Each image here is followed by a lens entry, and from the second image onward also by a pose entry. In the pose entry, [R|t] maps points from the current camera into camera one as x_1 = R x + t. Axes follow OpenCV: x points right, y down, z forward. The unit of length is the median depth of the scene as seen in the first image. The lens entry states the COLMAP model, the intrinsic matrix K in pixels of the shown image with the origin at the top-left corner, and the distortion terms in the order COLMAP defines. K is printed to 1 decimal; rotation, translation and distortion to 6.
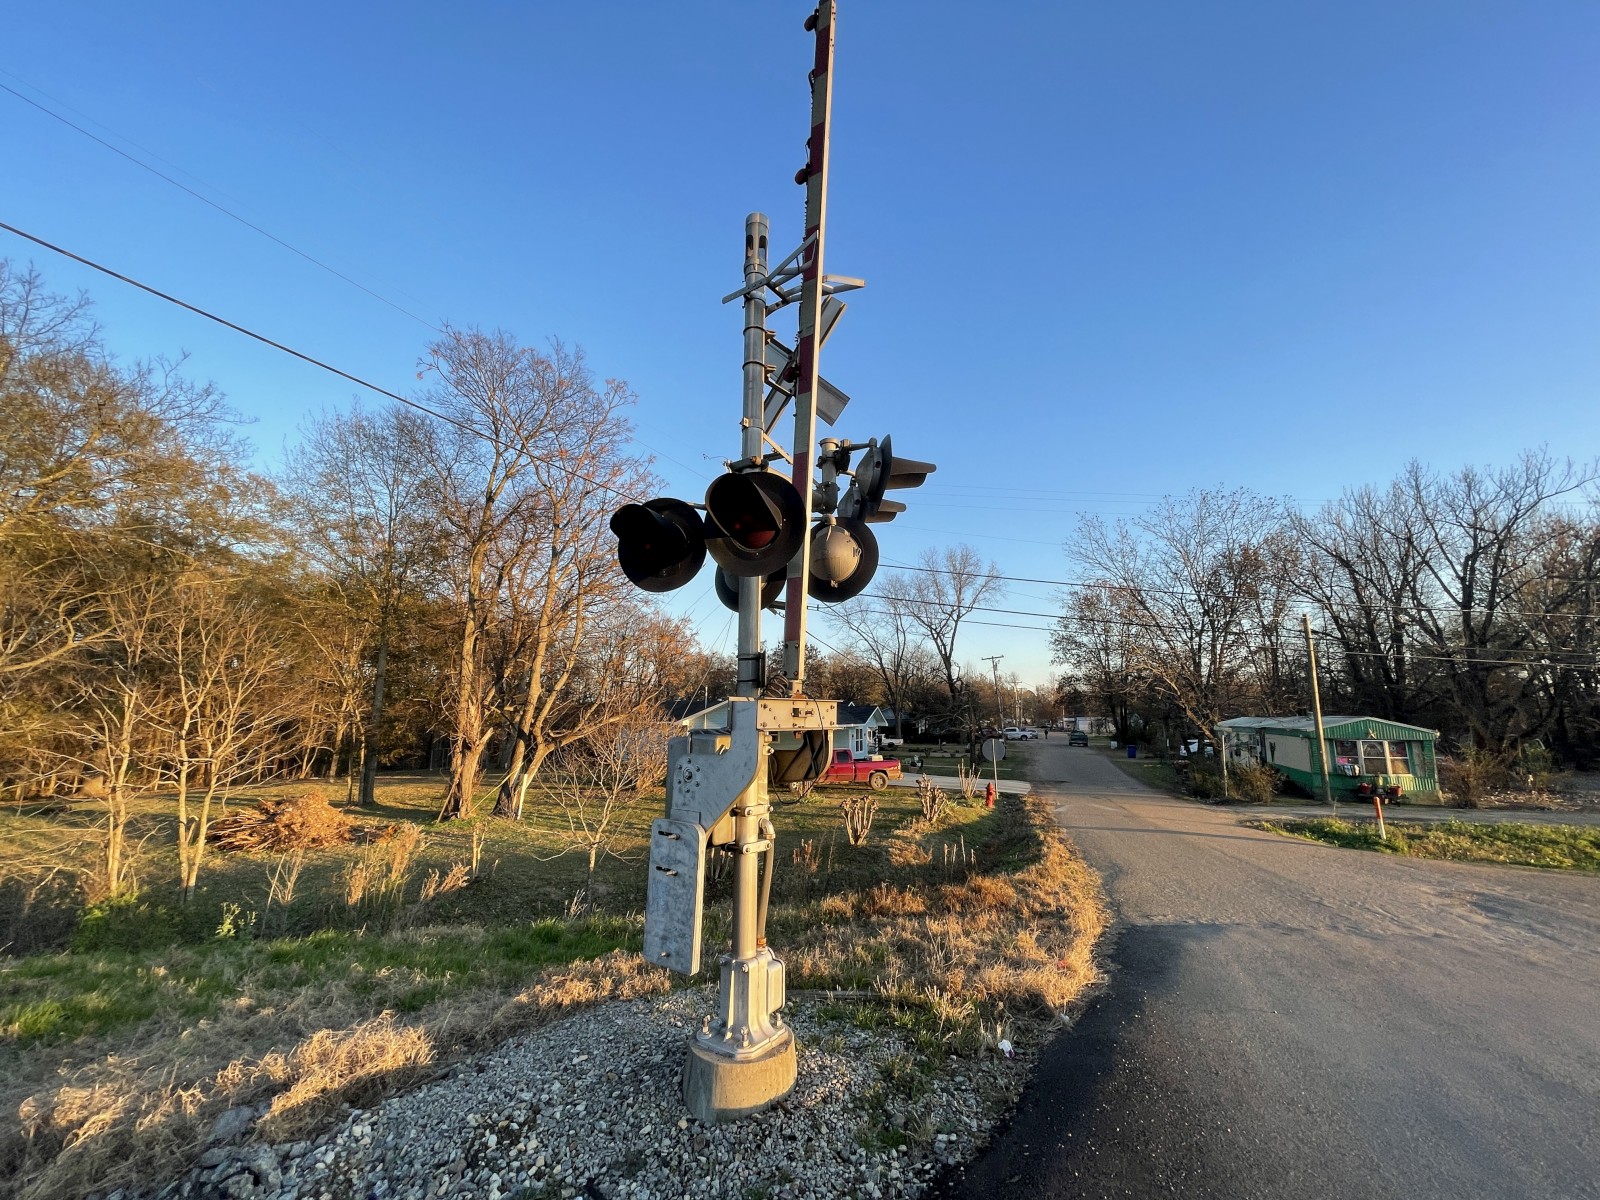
lens RADIAL K [[636.9, 0, 800.9], [0, 636.9, 600.3], [0, 0, 1]] dist [0.002616, 0.000210]
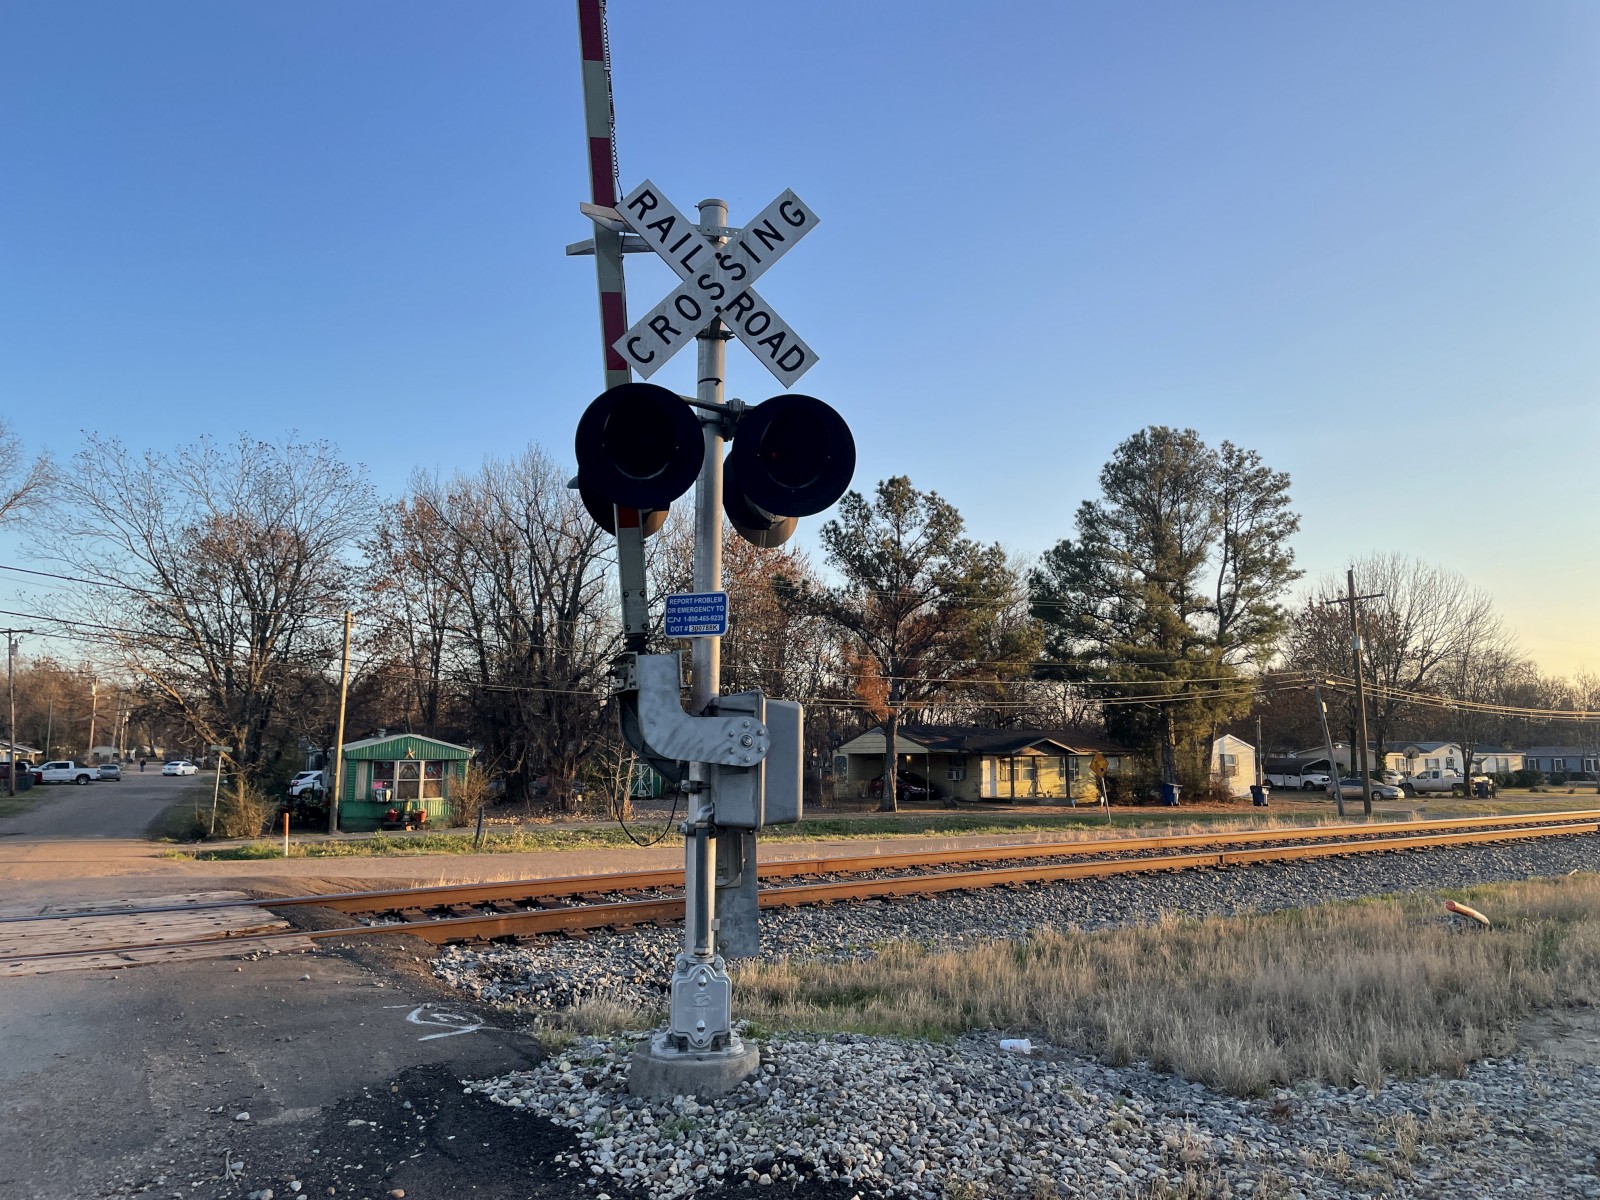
lens RADIAL K [[1211.1, 0, 798.9], [0, 1211.1, 599.3], [0, 0, 1]] dist [0.001064, -0.001677]
pose [[0.685663, 0.080640, 0.723439, 0.052012], [-0.125586, 0.992047, 0.008447, -0.076895], [-0.717004, -0.096646, 0.690337, -0.487936]]
